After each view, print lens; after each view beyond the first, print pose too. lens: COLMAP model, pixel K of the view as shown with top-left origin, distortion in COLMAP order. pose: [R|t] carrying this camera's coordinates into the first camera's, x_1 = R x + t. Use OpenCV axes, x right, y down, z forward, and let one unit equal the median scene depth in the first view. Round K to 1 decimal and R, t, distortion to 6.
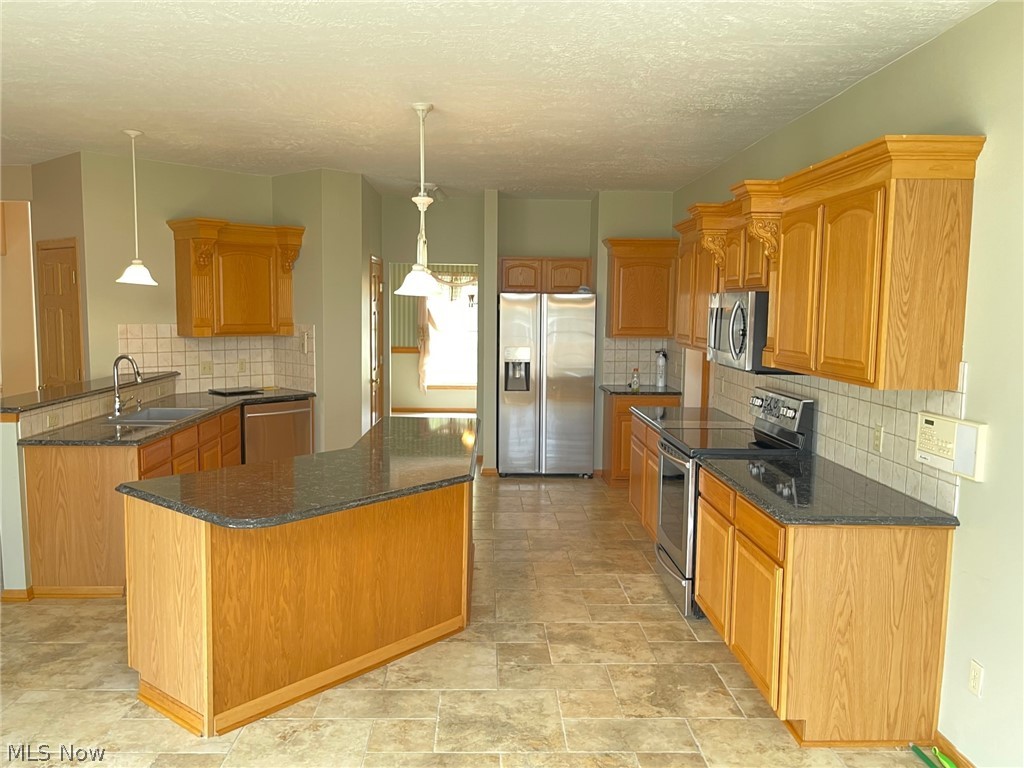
lens RADIAL K [[809.6, 0, 504.7], [0, 809.6, 386.0], [0, 0, 1]] dist [0.026938, -0.023457]
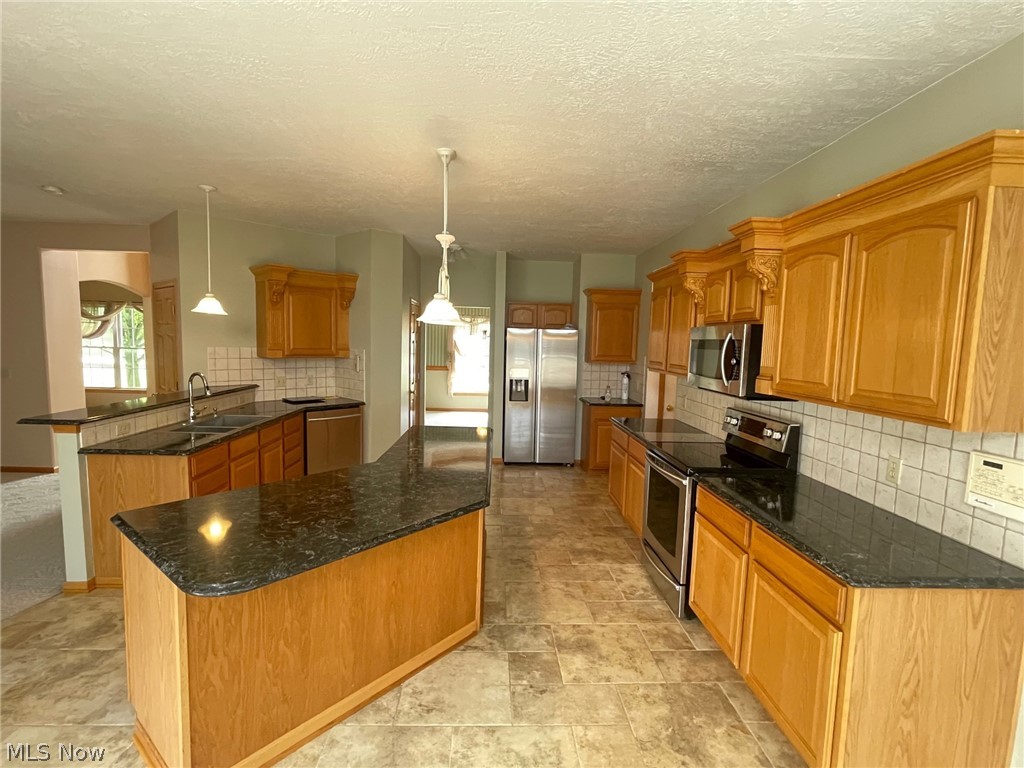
lens RADIAL K [[494.8, 0, 513.9], [0, 494.8, 385.4], [0, 0, 1]] dist [-0.013166, 0.004239]
pose [[0.999664, 0.013356, 0.022217, -0.020646], [-0.013158, 0.999873, -0.009022, -0.023719], [-0.022334, 0.008727, 0.999712, 0.338166]]
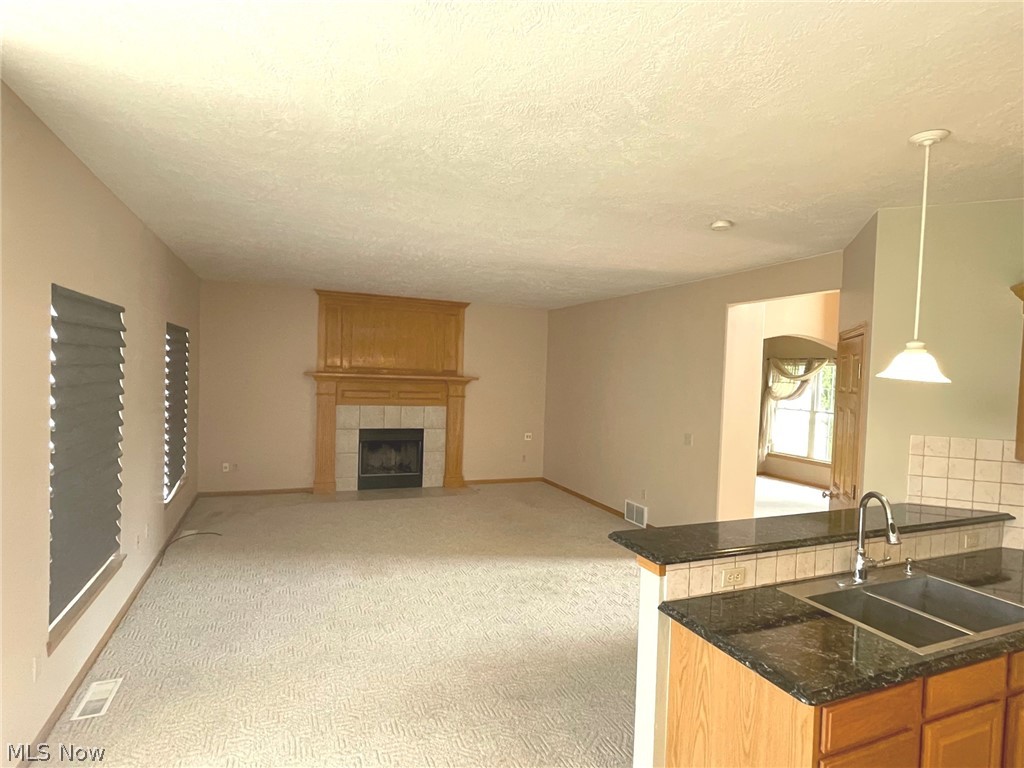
lens RADIAL K [[549.4, 0, 504.8], [0, 549.4, 390.1], [0, 0, 1]] dist [-0.002762, 0.003994]
pose [[0.360578, 0.029704, -0.932256, -0.227108], [-0.123392, 0.992227, -0.016111, -0.095652], [0.924531, 0.120842, 0.361440, 0.733459]]
